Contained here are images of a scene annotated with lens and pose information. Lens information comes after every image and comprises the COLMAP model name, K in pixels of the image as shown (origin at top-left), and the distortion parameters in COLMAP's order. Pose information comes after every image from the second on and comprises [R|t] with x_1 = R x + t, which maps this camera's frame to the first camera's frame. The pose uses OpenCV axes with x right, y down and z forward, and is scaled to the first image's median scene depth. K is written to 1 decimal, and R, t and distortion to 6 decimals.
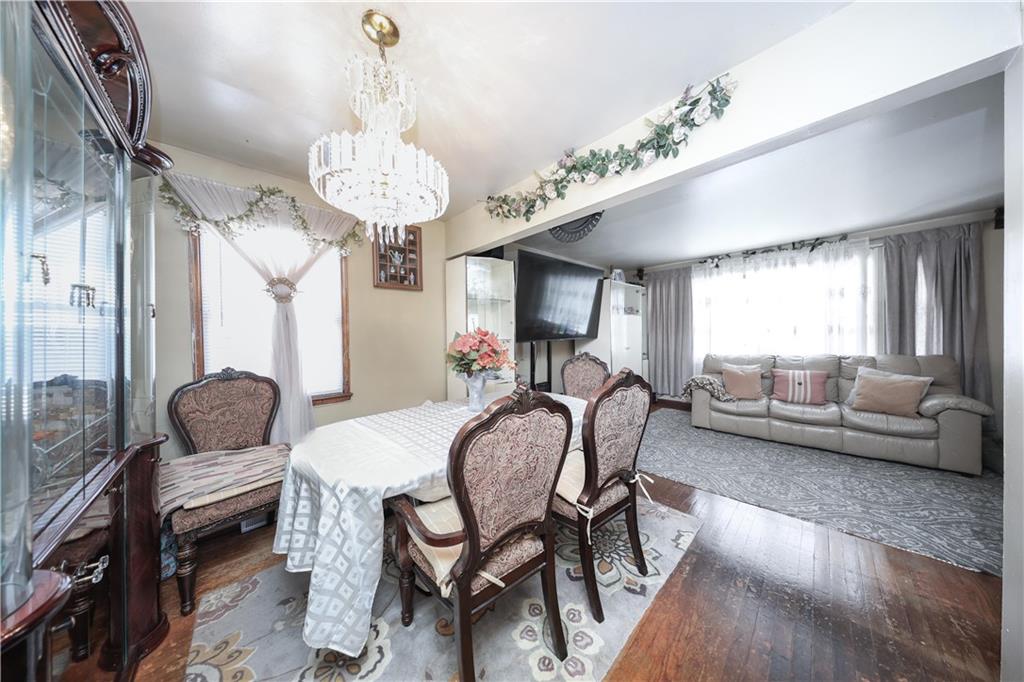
lens RADIAL K [[296.9, 0, 514.1], [0, 296.9, 340.7], [0, 0, 1]] dist [0.001026, 0.000031]
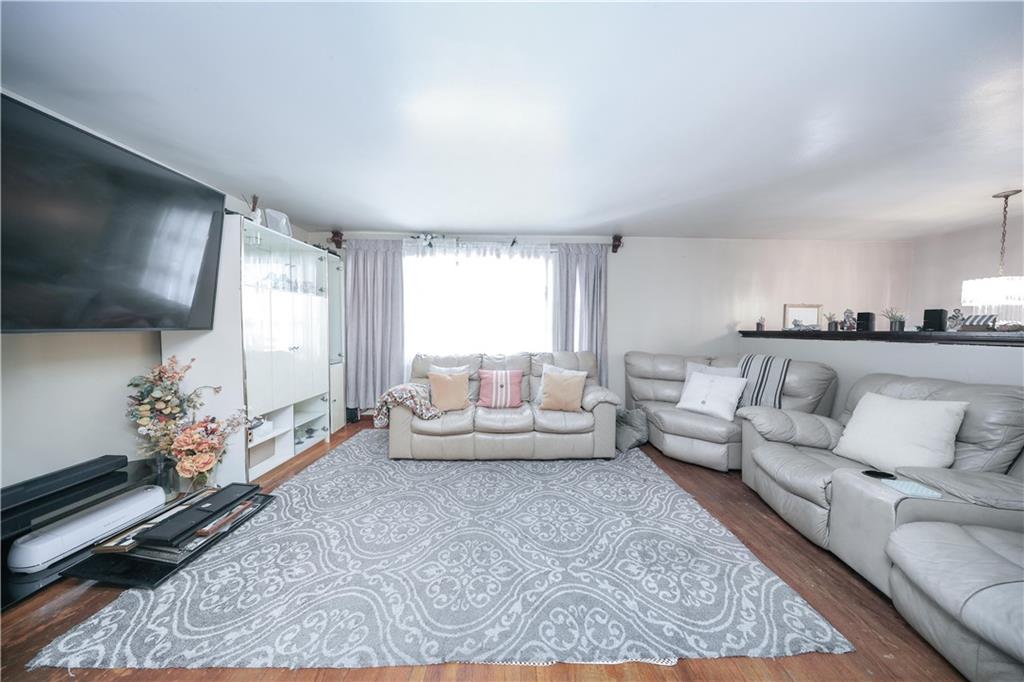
lens RADIAL K [[296.9, 0, 510.9], [0, 296.9, 339.0], [0, 0, 1]] dist [0.001026, 0.000031]
pose [[0.696911, 0.003058, 0.717151, 0.333764], [-0.014332, 0.999851, 0.009665, -0.005413], [-0.717014, -0.017014, 0.696851, 0.354084]]
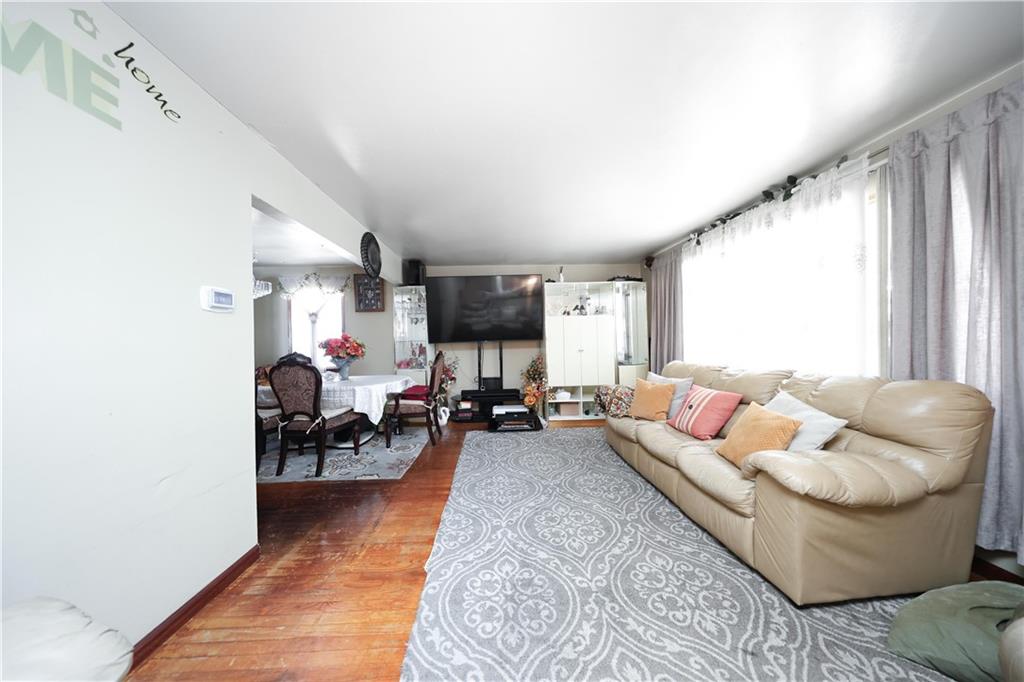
lens RADIAL K [[296.9, 0, 512.7], [0, 296.9, 340.5], [0, 0, 1]] dist [0.001026, 0.000031]
pose [[0.748428, 0.006999, -0.663180, 1.088126], [-0.006002, 0.999975, 0.003781, -0.011787], [0.663189, 0.001150, 0.748451, 0.190842]]
